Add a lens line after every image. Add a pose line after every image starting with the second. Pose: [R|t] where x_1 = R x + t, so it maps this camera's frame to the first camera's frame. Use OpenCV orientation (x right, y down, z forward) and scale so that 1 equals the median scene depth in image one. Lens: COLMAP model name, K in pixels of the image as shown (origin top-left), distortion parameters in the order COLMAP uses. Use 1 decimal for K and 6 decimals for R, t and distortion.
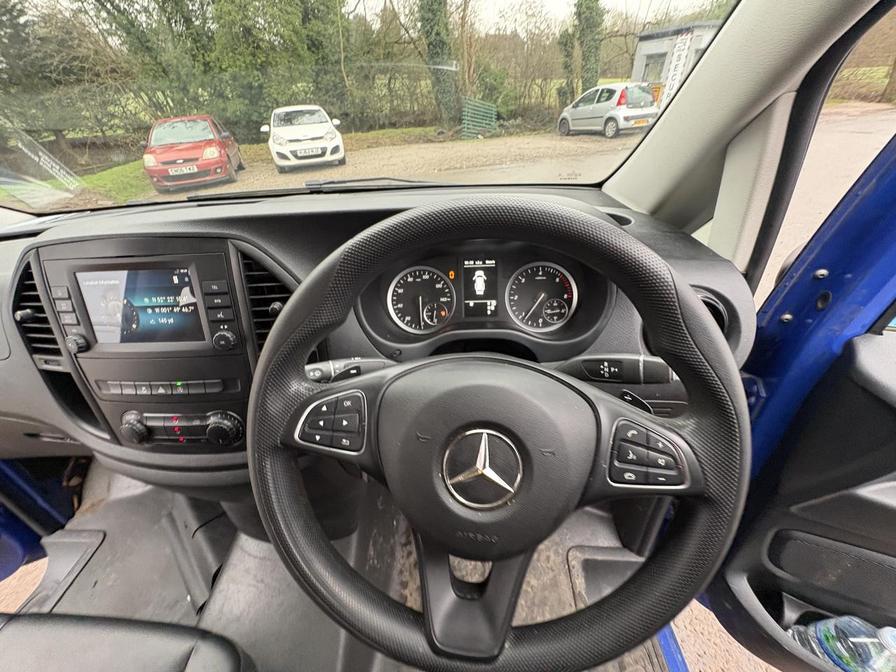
lens RADIAL K [[358.2, 0, 448.0], [0, 358.2, 333.6], [0, 0, 1]] dist [-0.001866, 0.000932]
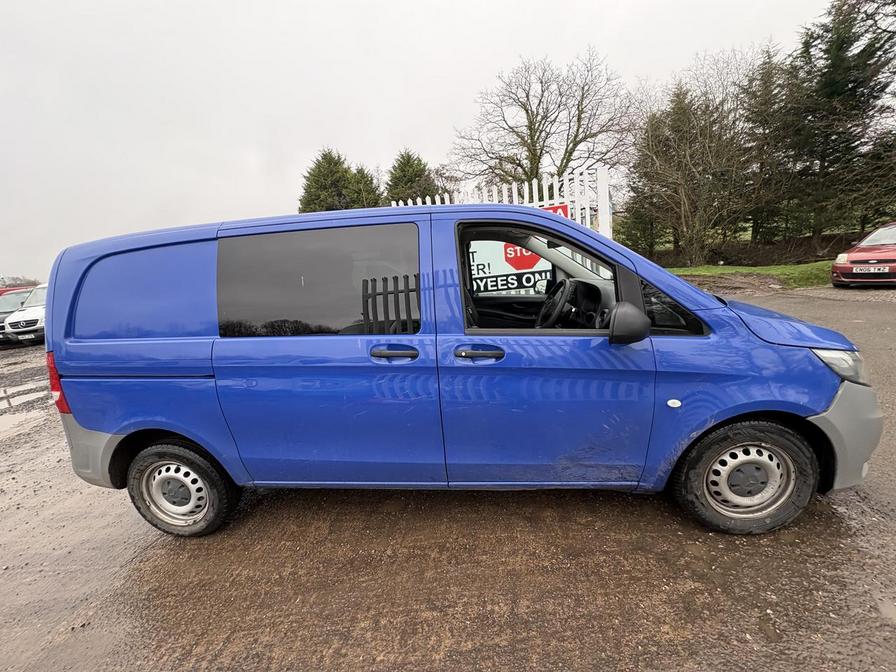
lens RADIAL K [[358.2, 0, 446.7], [0, 358.2, 340.3], [0, 0, 1]] dist [-0.001866, 0.000932]
pose [[-0.031131, 0.281851, -0.958953, 2.054871], [-0.466418, 0.844456, 0.263340, -0.033272], [0.884016, 0.455471, 0.105171, -0.366798]]
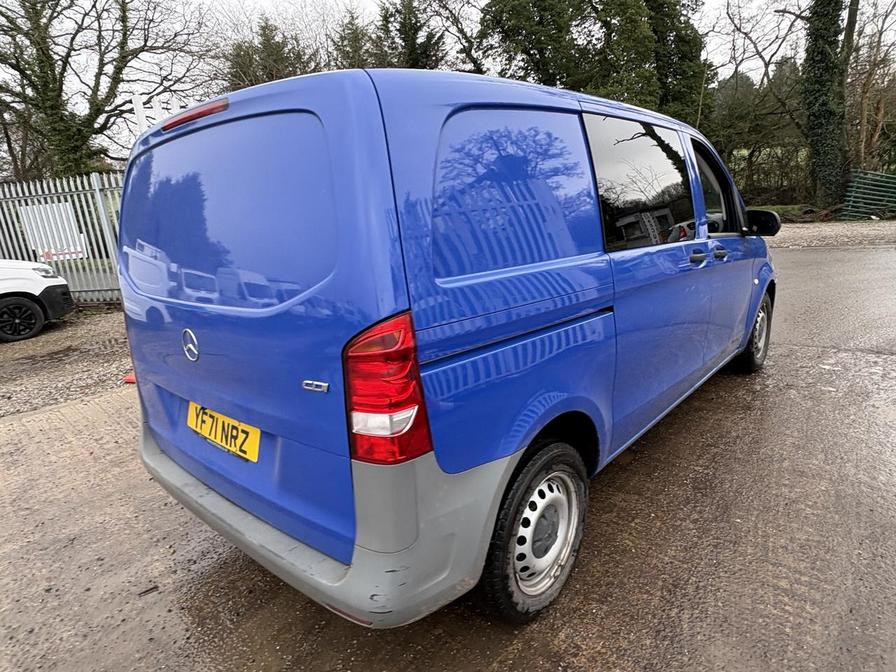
lens RADIAL K [[537.5, 0, 441.3], [0, 537.5, 338.6], [0, 0, 1]] dist [0.005236, -0.003700]
pose [[0.786690, 0.159456, -0.596400, 1.102624], [-0.318138, 0.932625, -0.170293, 1.688390], [0.529063, 0.323705, 0.784415, -2.820980]]
